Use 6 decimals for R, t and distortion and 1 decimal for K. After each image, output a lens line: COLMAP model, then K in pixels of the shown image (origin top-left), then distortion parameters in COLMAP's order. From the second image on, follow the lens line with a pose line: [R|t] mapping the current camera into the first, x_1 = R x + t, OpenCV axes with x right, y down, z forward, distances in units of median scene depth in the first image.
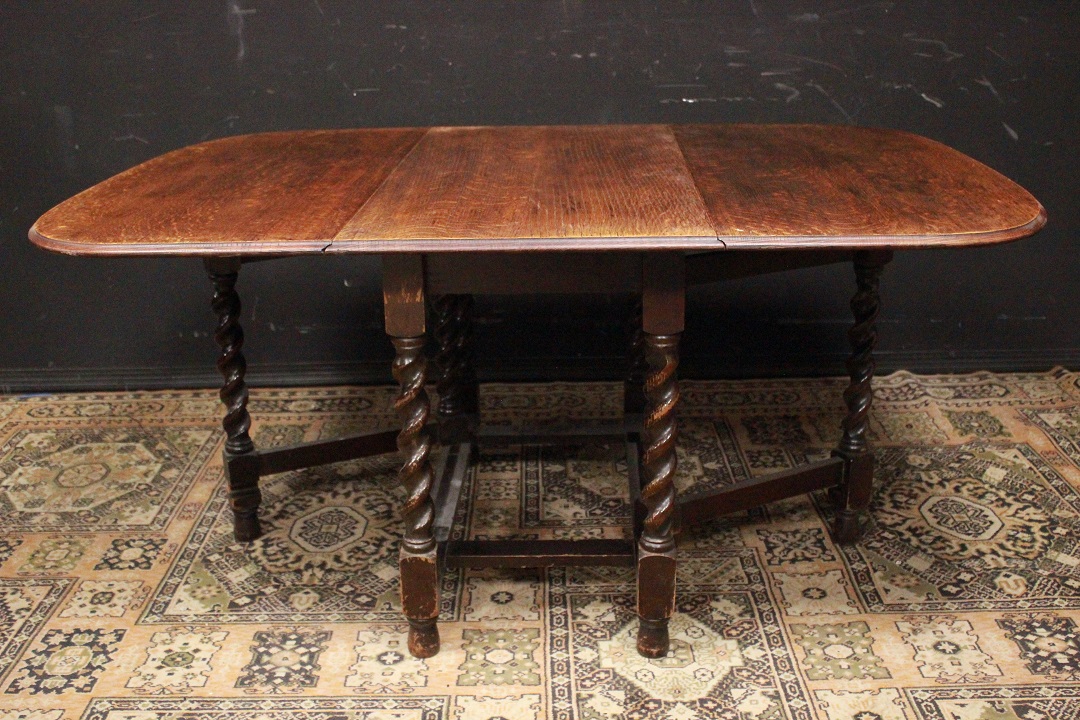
lens RADIAL K [[1155.3, 0, 534.0], [0, 1155.3, 367.5], [0, 0, 1]] dist [-0.057342, 0.000000]
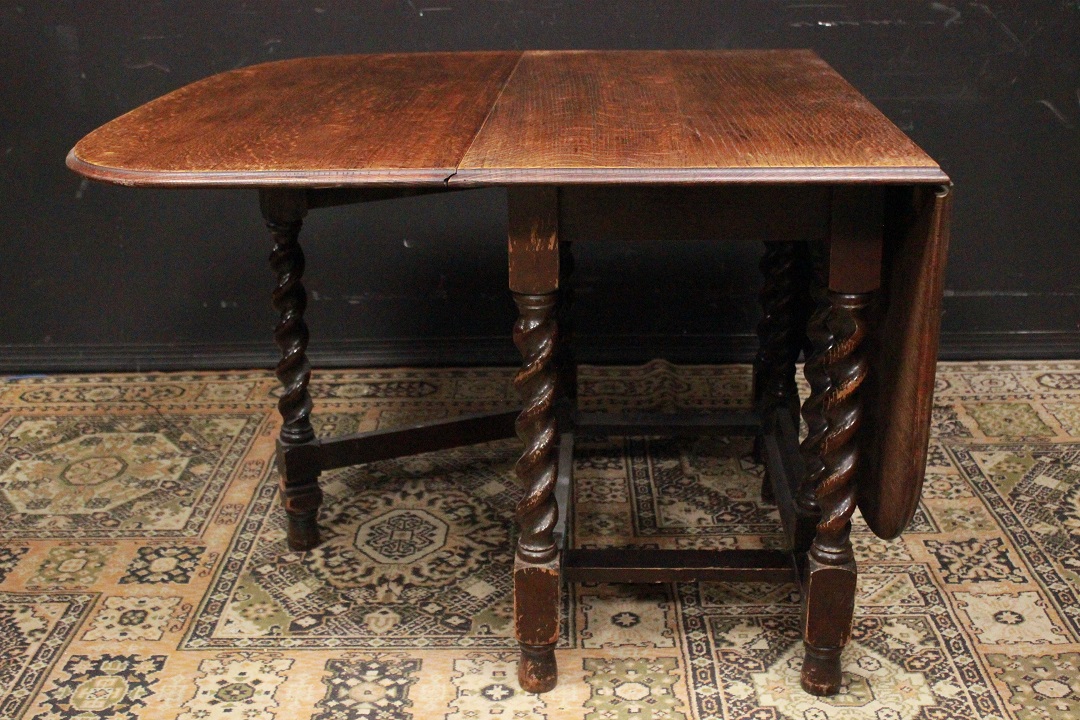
lens RADIAL K [[1334.1, 0, 541.0], [0, 1334.1, 366.1], [0, 0, 1]] dist [-0.034285, 0.000000]
pose [[0.999922, 0.006931, -0.010359, -0.082256], [-0.006911, 0.999974, 0.001930, 0.019154], [0.010372, -0.001858, 0.999944, 0.057302]]
